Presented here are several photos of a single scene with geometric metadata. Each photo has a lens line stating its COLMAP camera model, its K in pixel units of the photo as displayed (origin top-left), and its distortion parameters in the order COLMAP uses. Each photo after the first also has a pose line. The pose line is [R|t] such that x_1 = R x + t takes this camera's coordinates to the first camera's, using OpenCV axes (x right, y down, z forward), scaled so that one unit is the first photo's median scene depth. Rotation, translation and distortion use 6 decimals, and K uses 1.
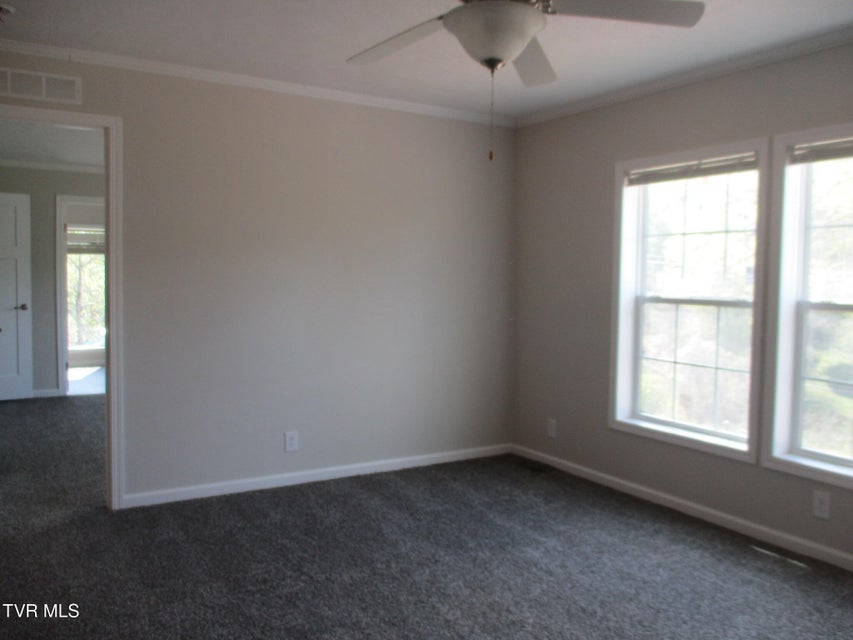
lens RADIAL K [[695.6, 0, 429.9], [0, 695.6, 315.3], [0, 0, 1]] dist [-0.005555, 0.005178]
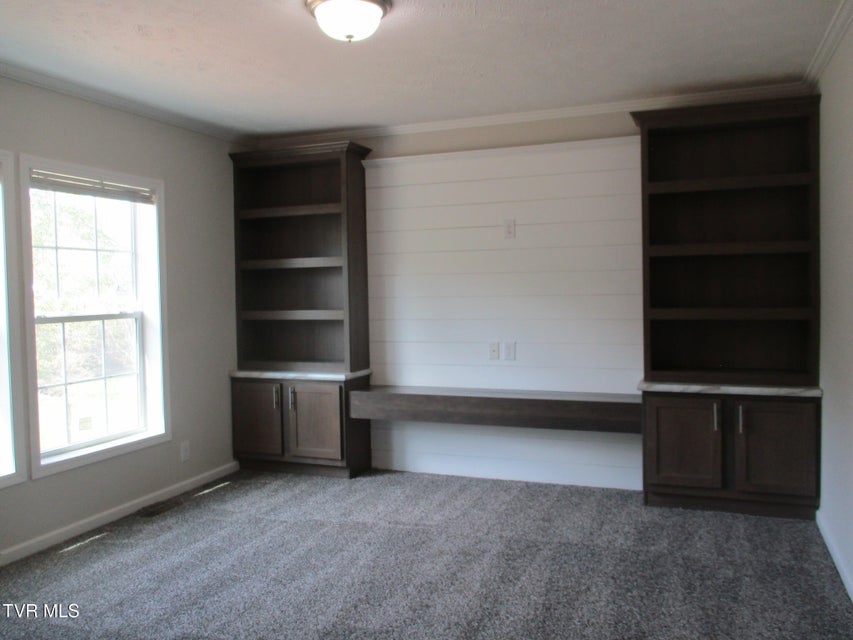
lens RADIAL K [[695.6, 0, 431.5], [0, 695.6, 321.0], [0, 0, 1]] dist [-0.005555, 0.005178]
pose [[-0.579902, -0.035525, 0.813912, -0.716008], [0.067974, 0.993456, 0.091792, -0.071060], [-0.811846, 0.108555, -0.573692, 1.142538]]
